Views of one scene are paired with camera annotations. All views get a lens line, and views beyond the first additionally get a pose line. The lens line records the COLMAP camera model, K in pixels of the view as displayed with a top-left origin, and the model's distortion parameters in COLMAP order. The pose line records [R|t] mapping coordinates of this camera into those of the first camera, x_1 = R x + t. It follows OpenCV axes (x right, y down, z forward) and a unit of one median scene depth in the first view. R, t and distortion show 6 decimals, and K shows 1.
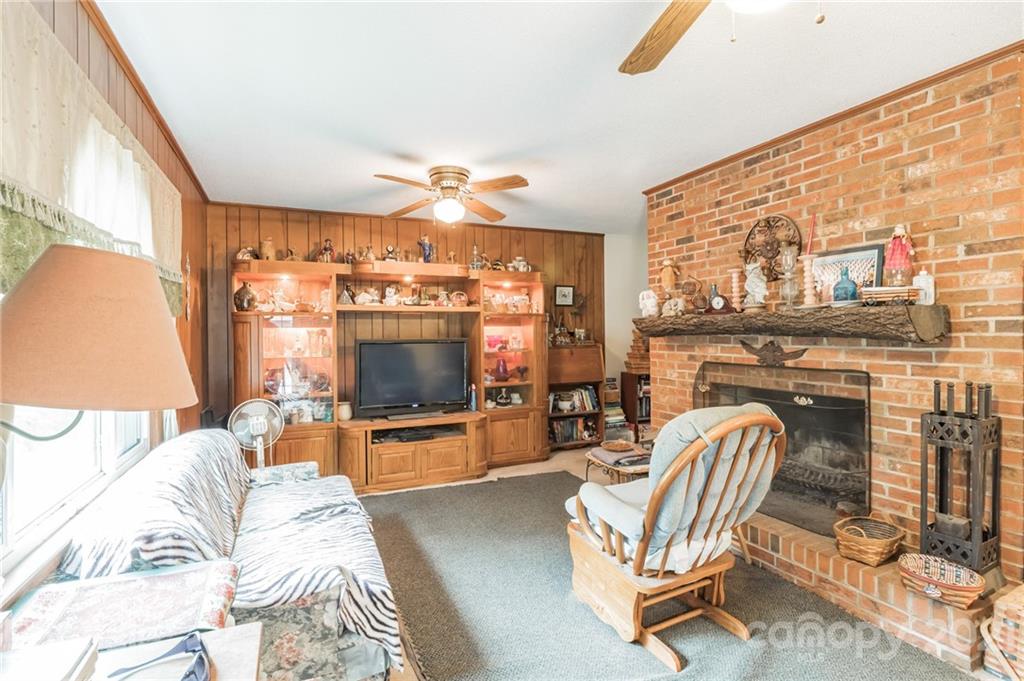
lens RADIAL K [[495.5, 0, 498.3], [0, 495.5, 334.7], [0, 0, 1]] dist [-0.001640, -0.012276]
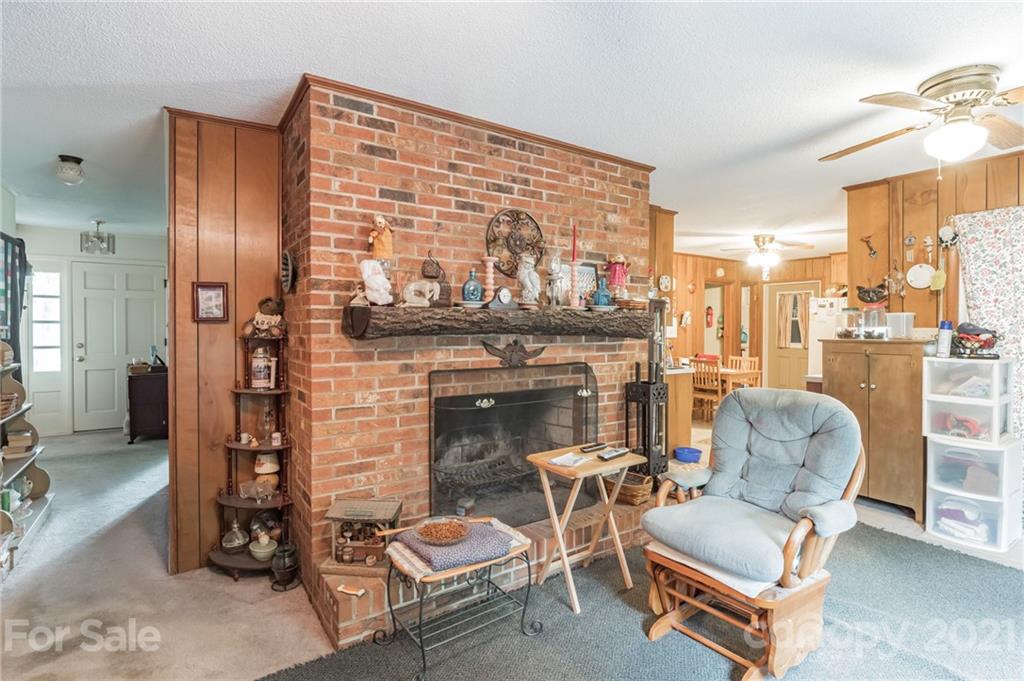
lens RADIAL K [[495.5, 0, 498.3], [0, 495.5, 334.7], [0, 0, 1]] dist [-0.001640, -0.012276]
pose [[-0.187466, -0.004346, 0.982262, -0.373532], [0.006920, 0.999960, 0.005745, -0.004050], [-0.982247, 0.007874, -0.187428, 1.188071]]
